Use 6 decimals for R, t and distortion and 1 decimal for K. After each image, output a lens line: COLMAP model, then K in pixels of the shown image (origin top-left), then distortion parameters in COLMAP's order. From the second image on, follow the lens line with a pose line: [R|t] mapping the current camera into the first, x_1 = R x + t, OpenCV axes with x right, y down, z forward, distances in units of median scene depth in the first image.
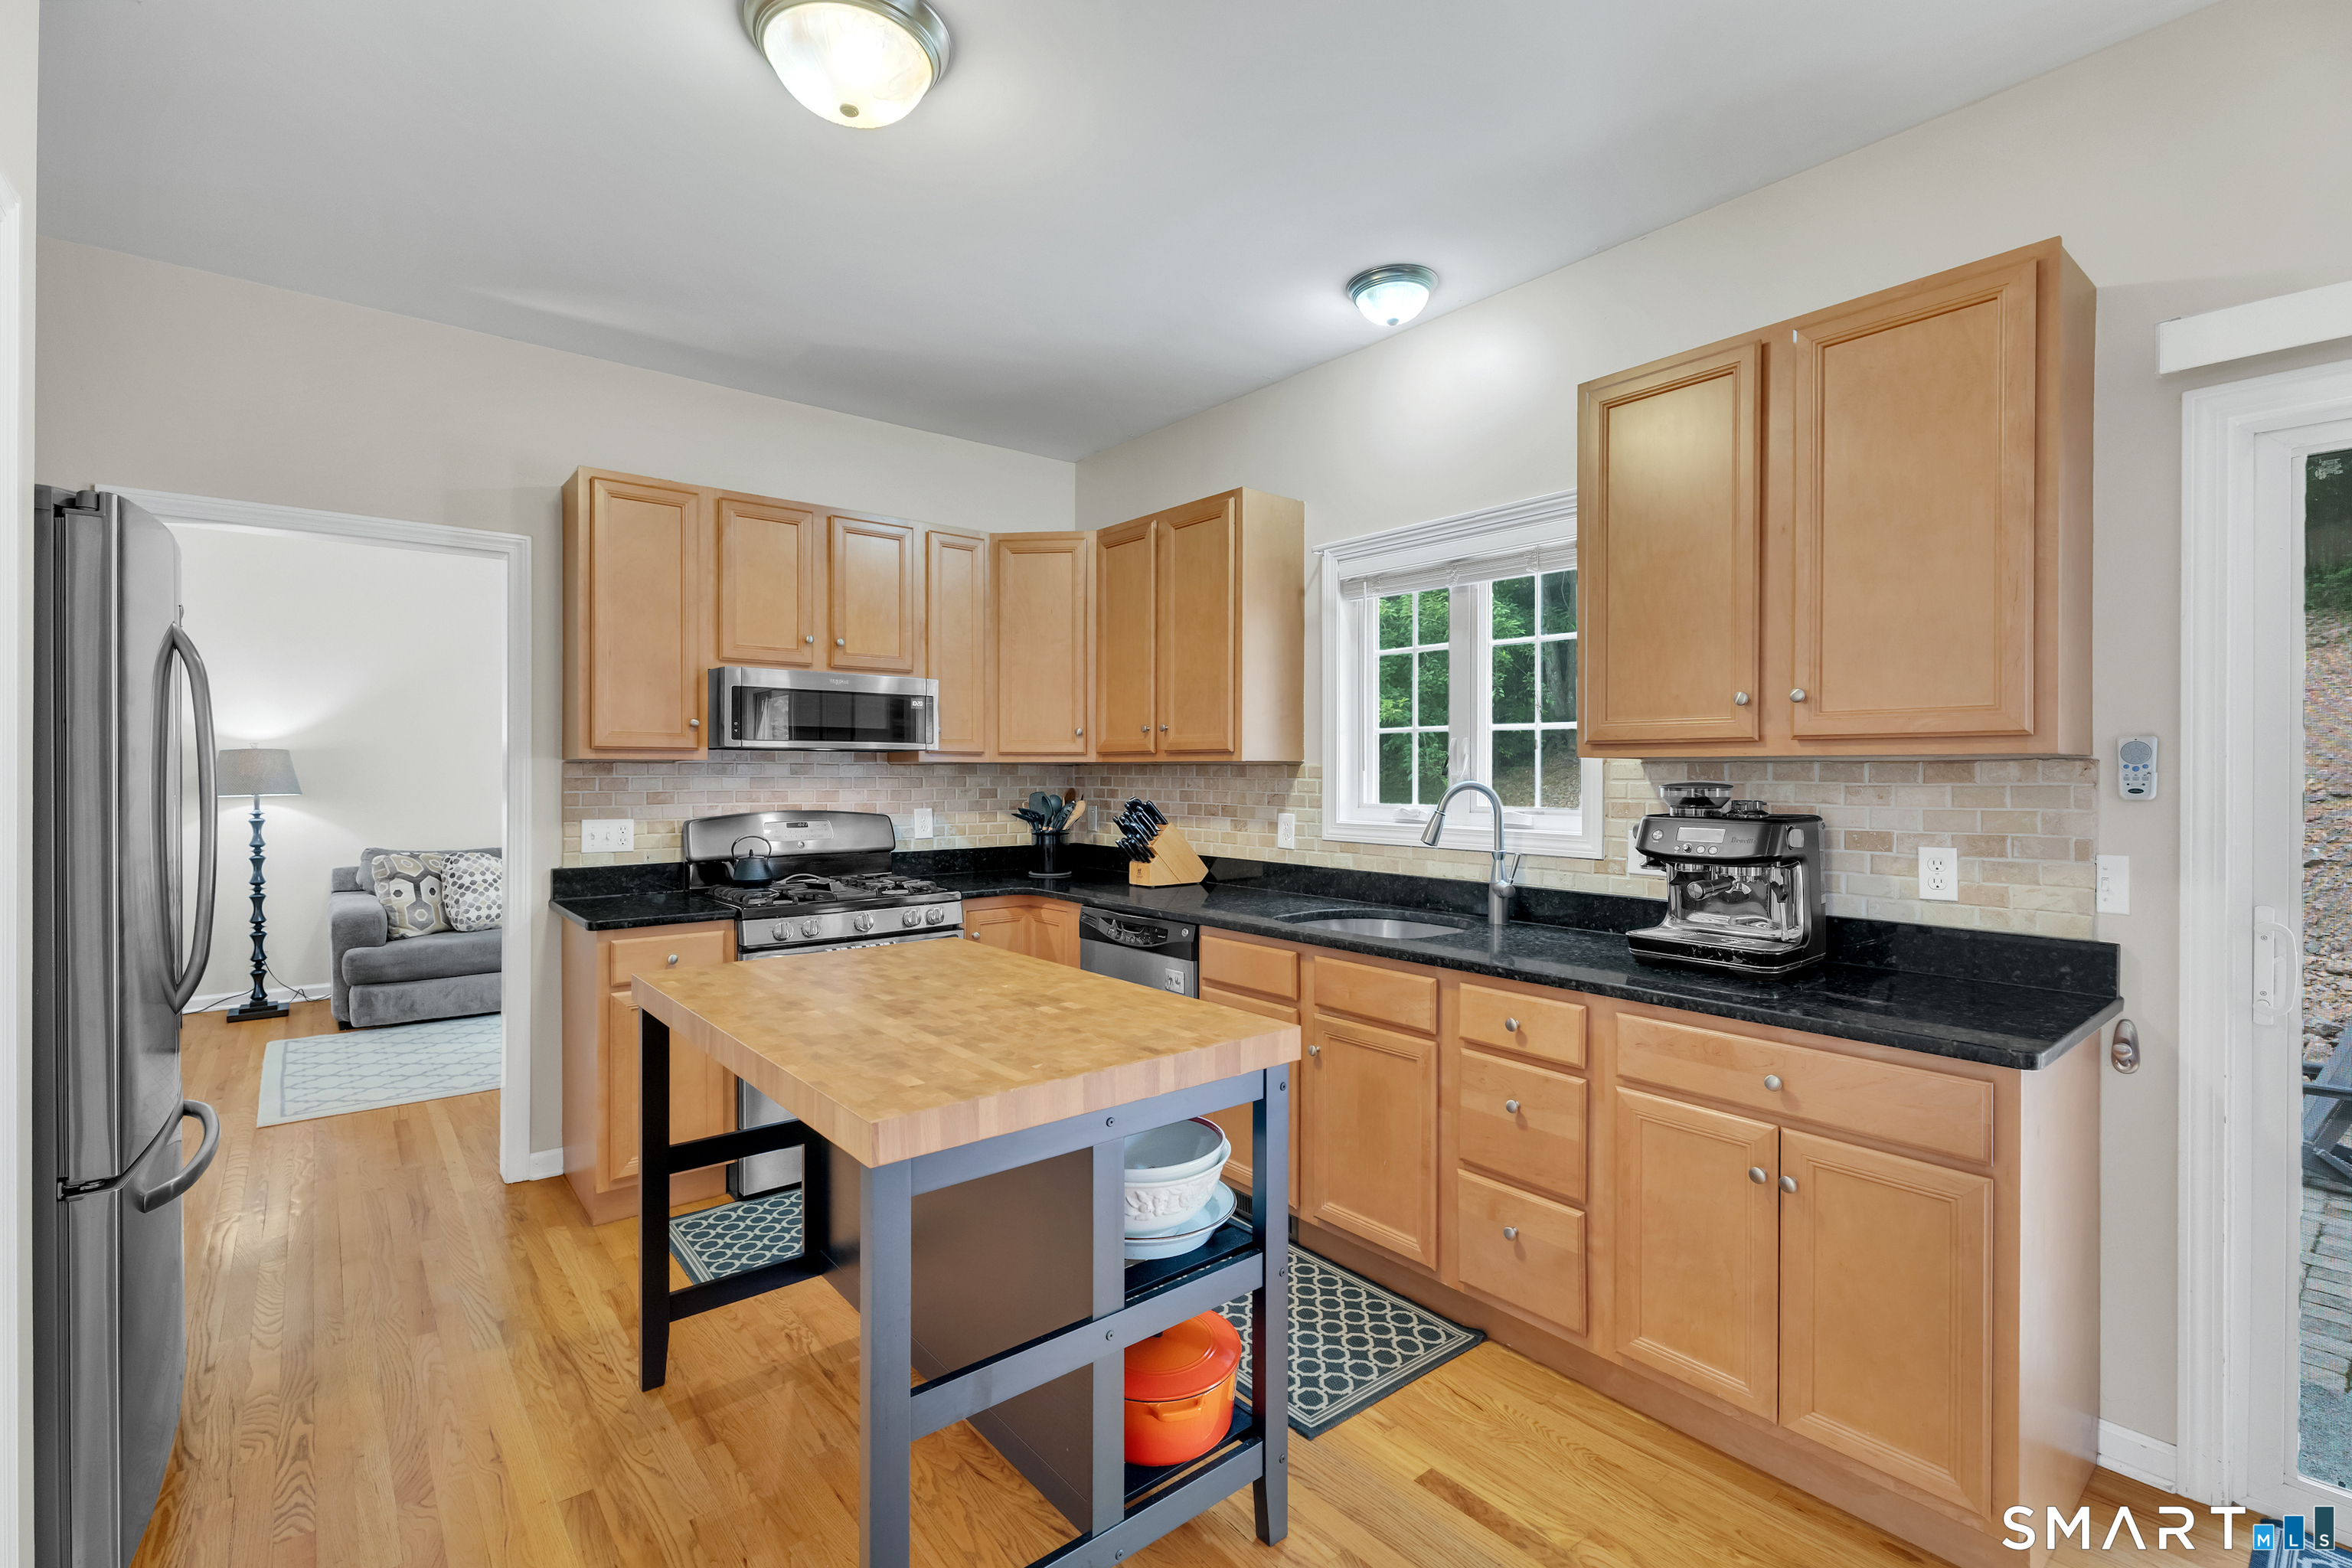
lens RADIAL K [[1042.9, 0, 1149.9], [0, 1042.9, 771.1], [0, 0, 1]] dist [0.000312, -0.000171]
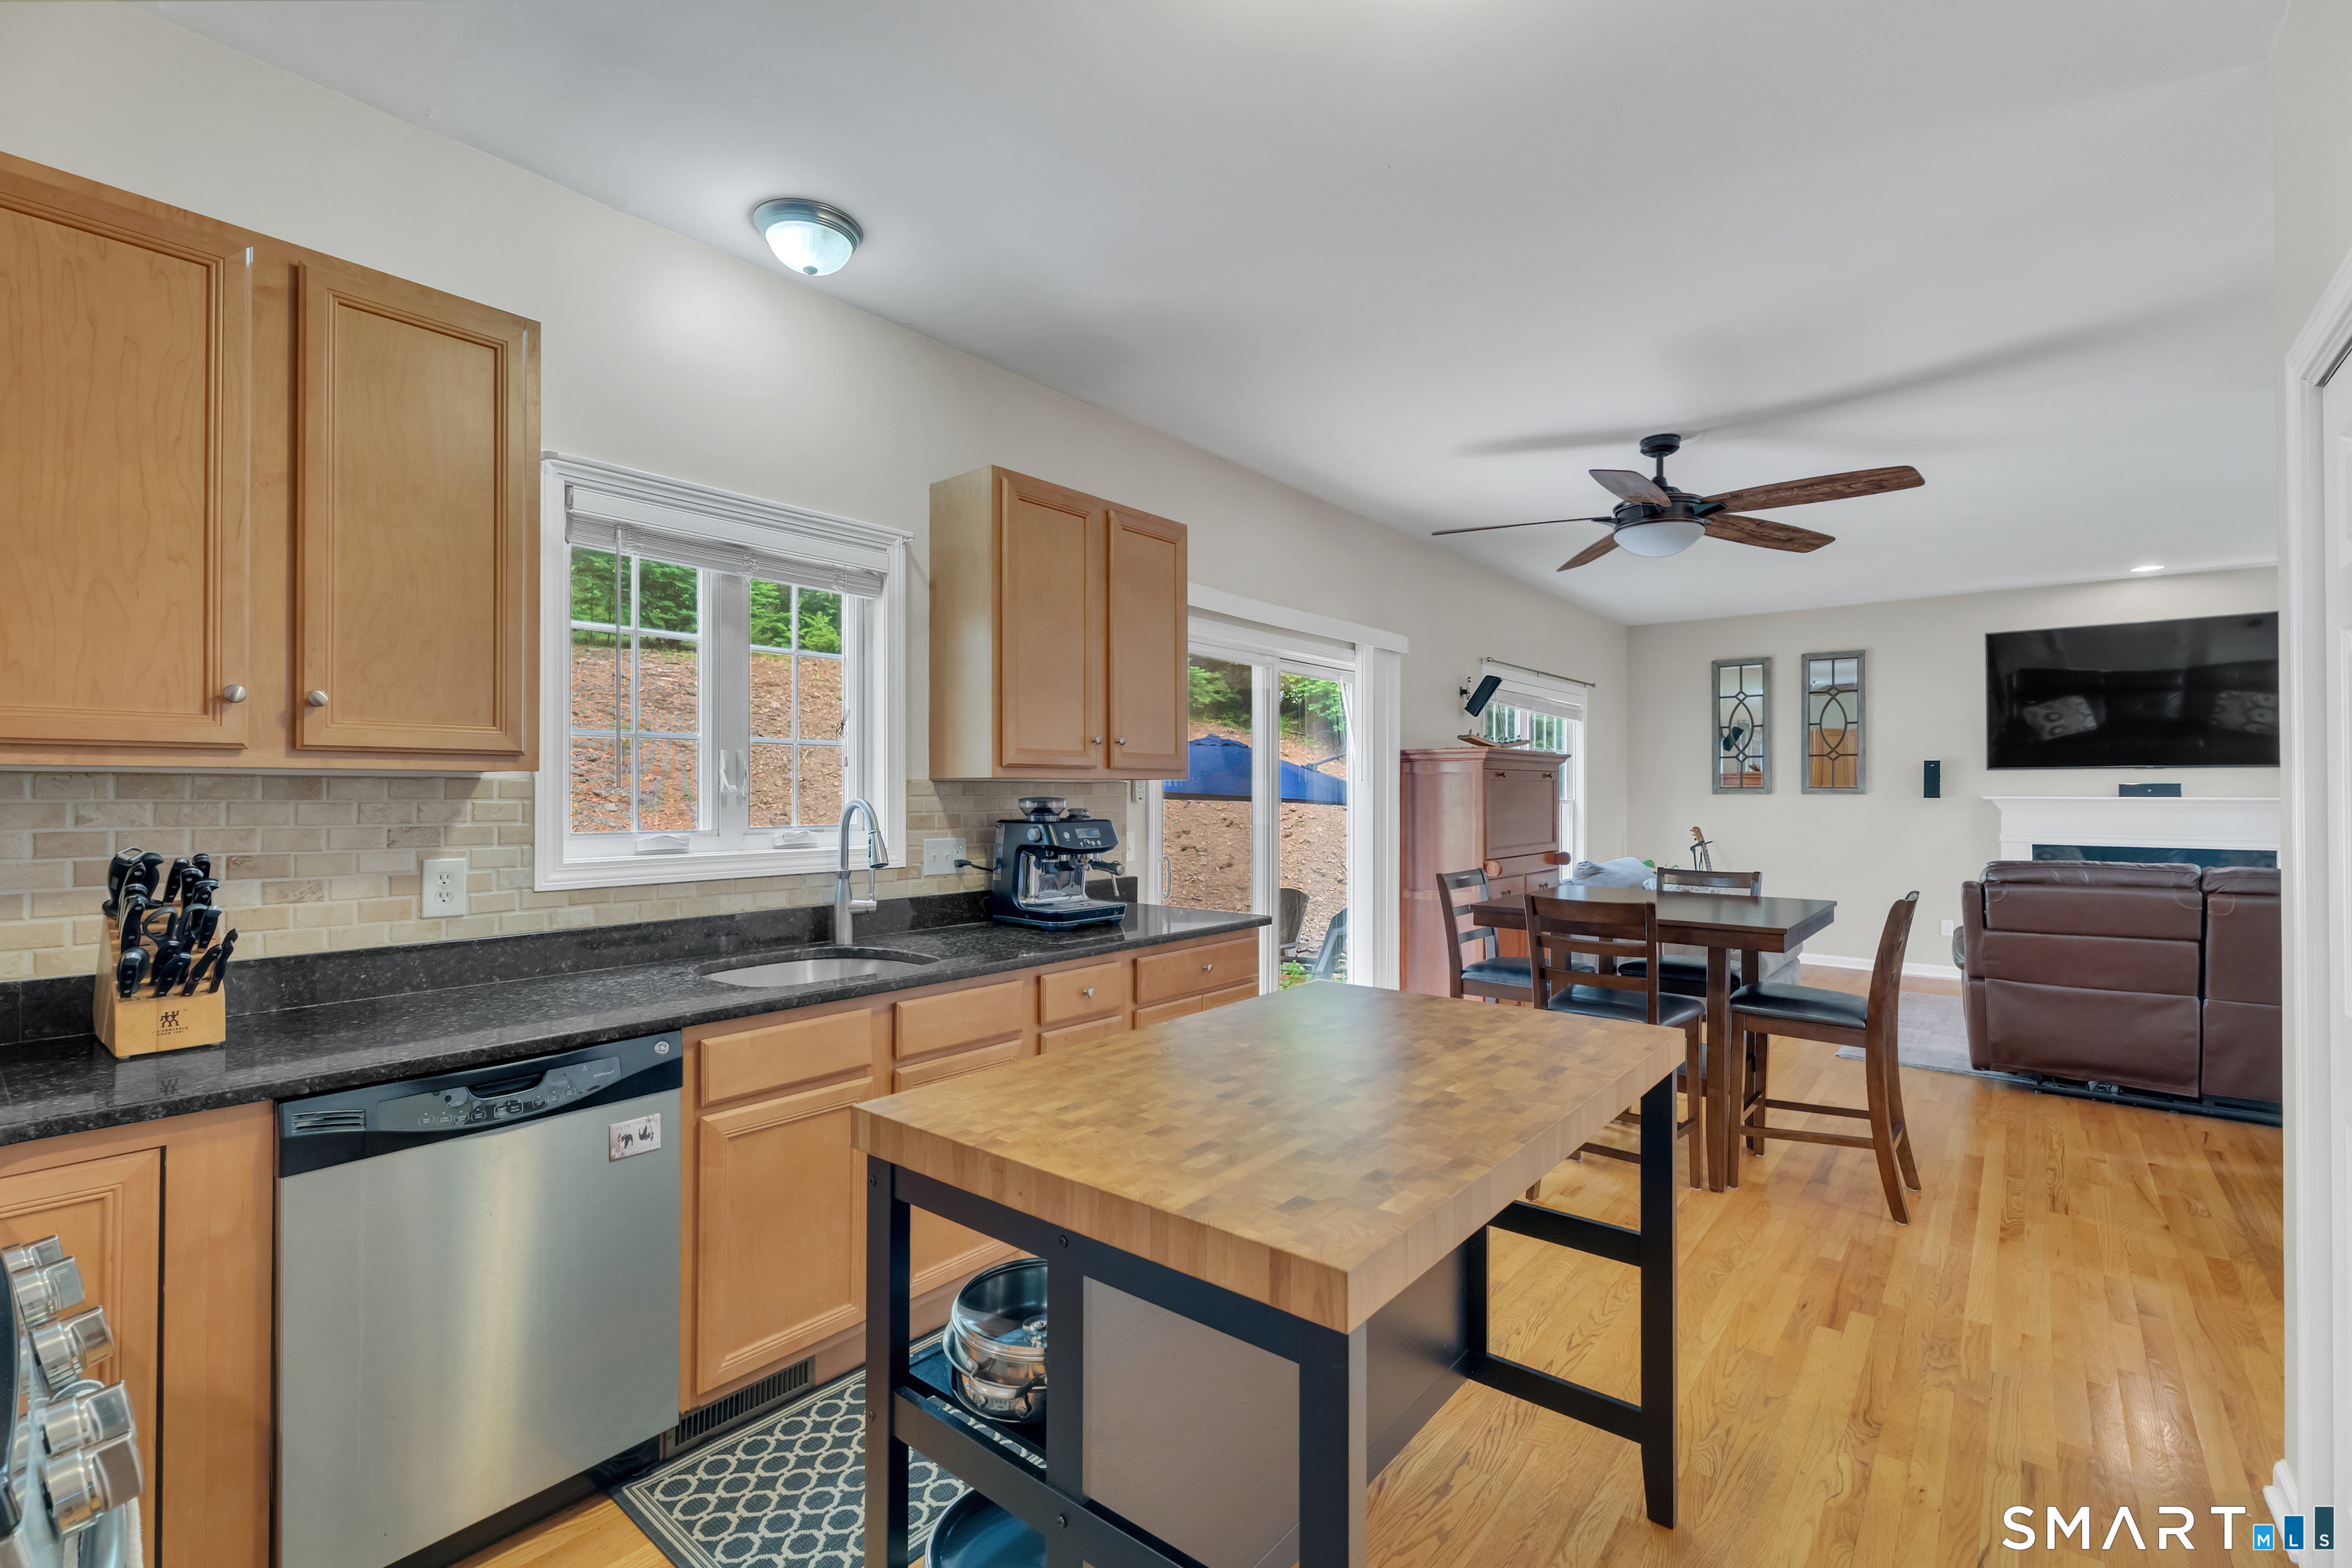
lens RADIAL K [[1040.7, 0, 1203.5], [0, 1040.7, 781.1], [0, 0, 1]] dist [-0.000331, 0.000052]
pose [[-0.224246, 0.006752, 0.974509, -0.555235], [-0.002755, 0.999968, -0.007562, -0.000797], [-0.974529, -0.004381, -0.224220, 0.715005]]
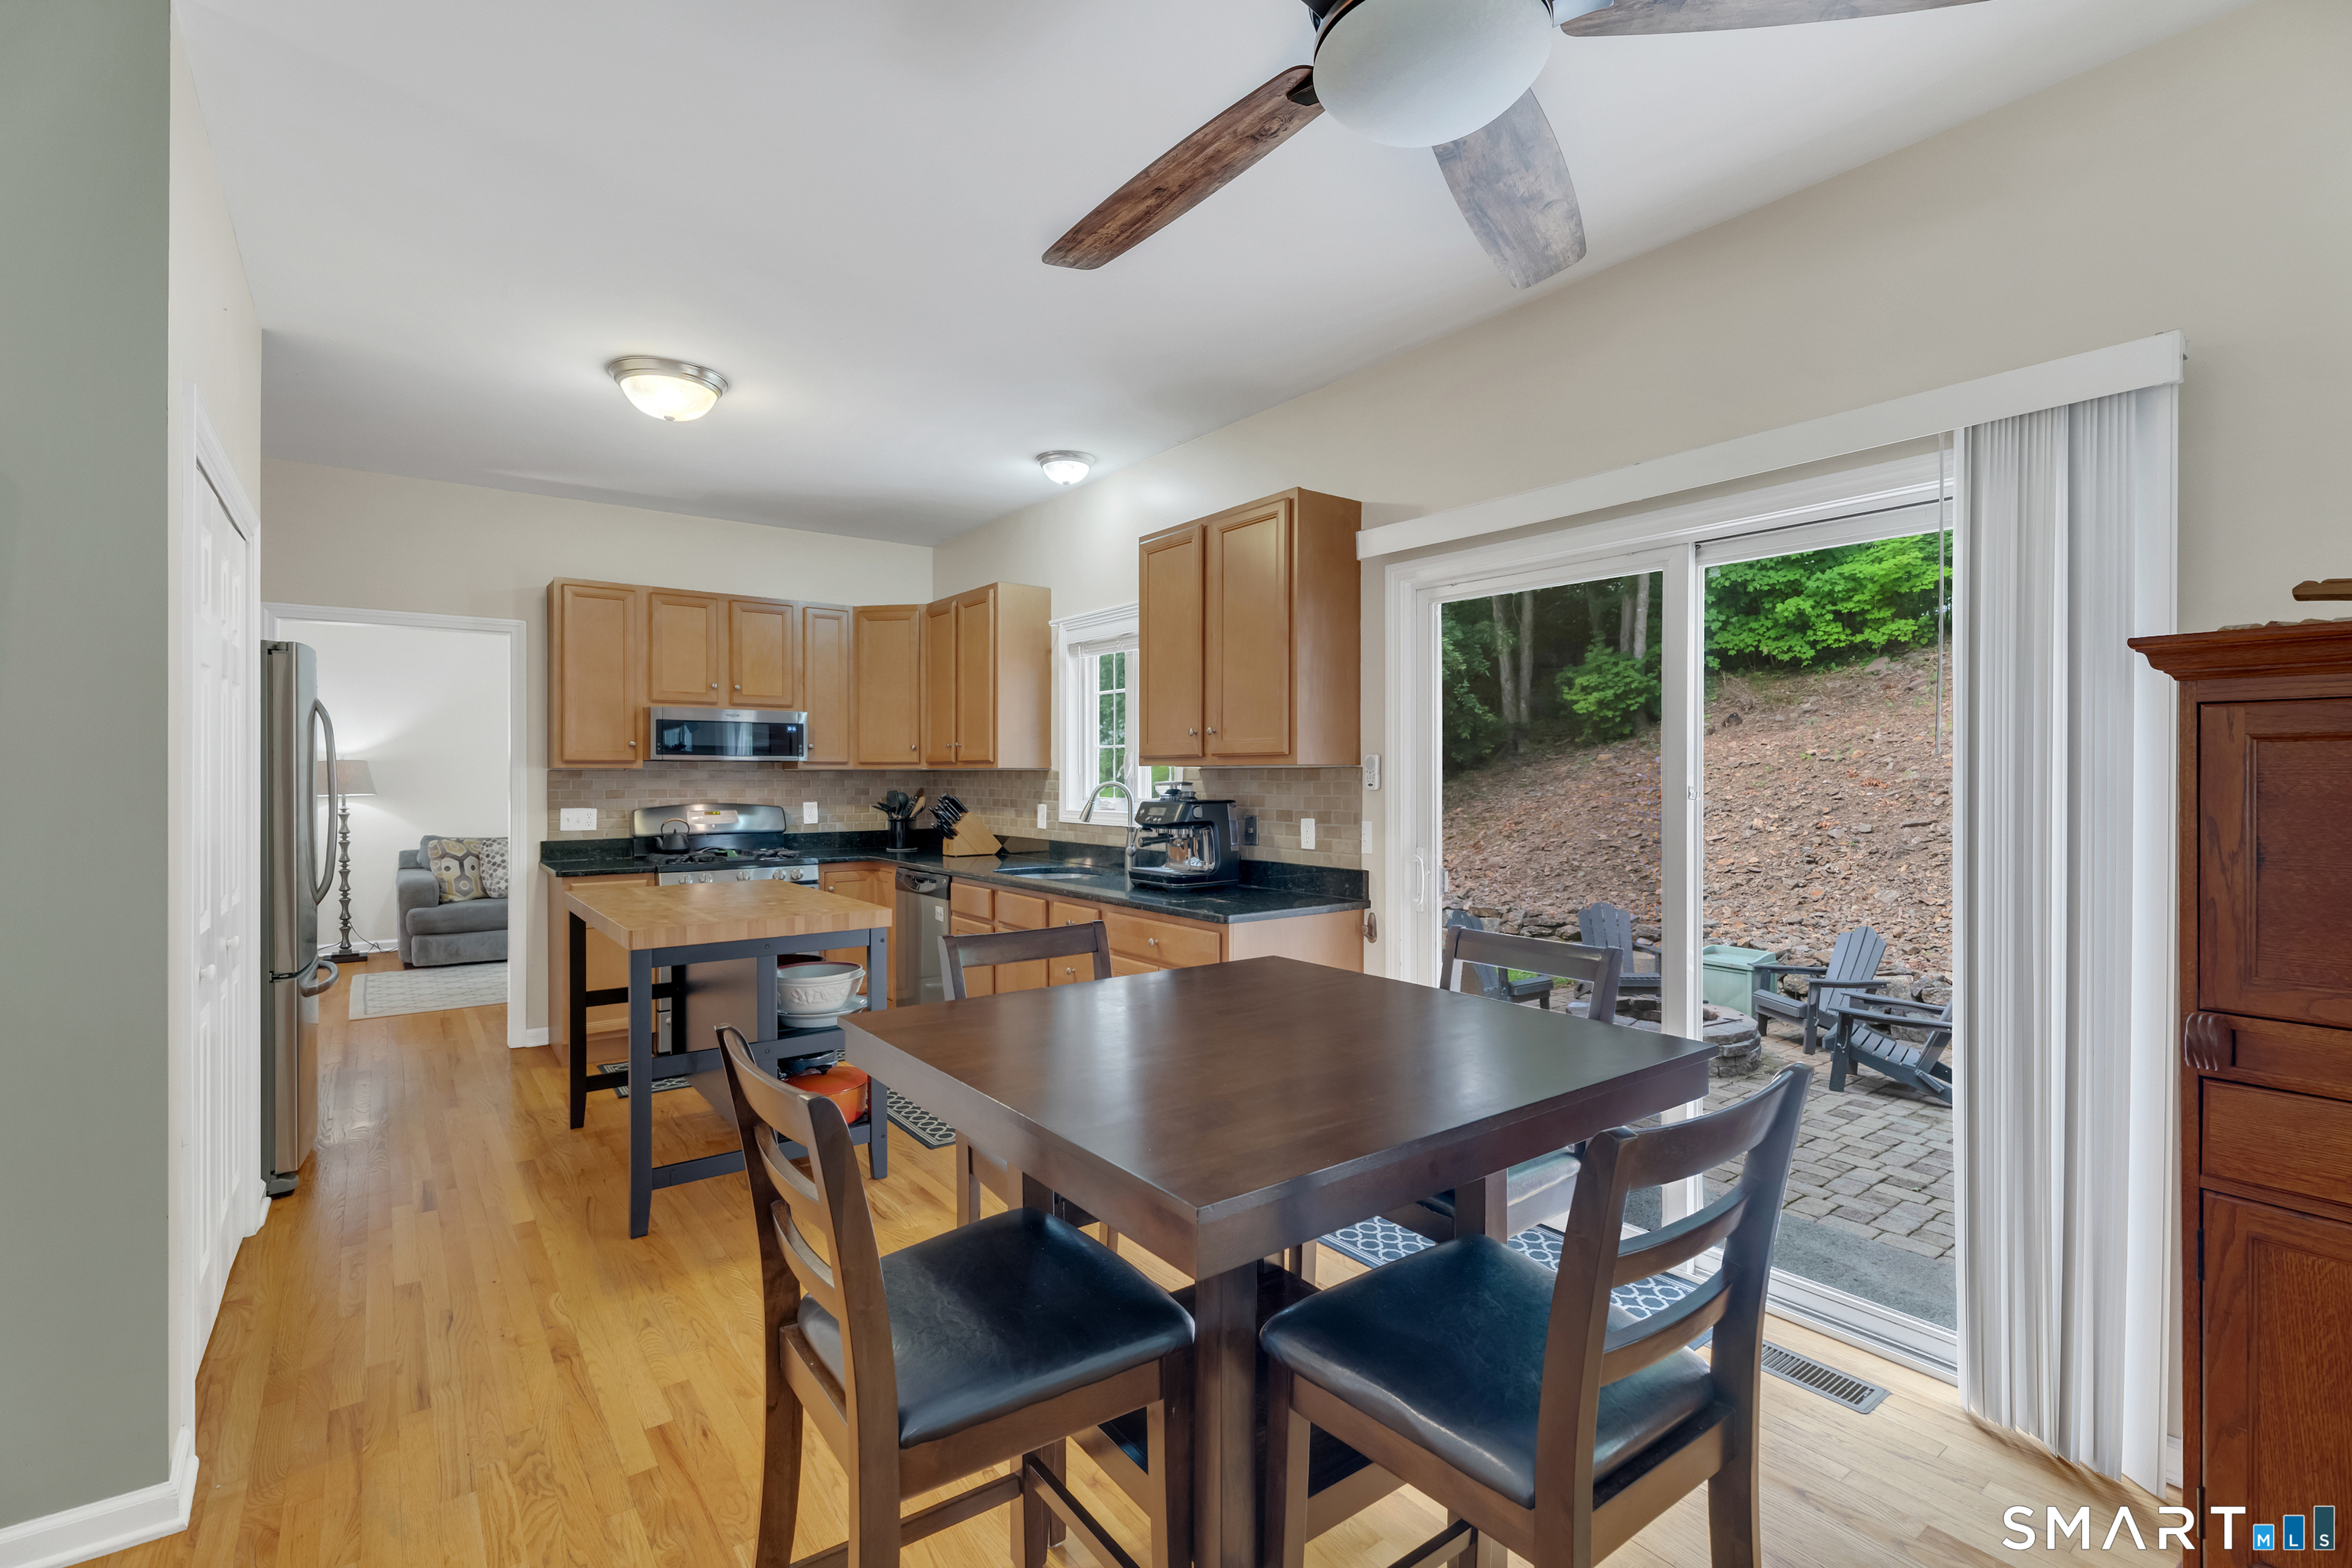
lens RADIAL K [[1047.9, 0, 1160.2], [0, 1047.9, 777.7], [0, 0, 1]] dist [-0.000430, 0.000384]
pose [[0.999302, -0.001880, -0.037318, 0.351850], [0.001935, 0.999997, 0.001426, 0.001754], [0.037315, -0.001498, 0.999302, -0.445329]]
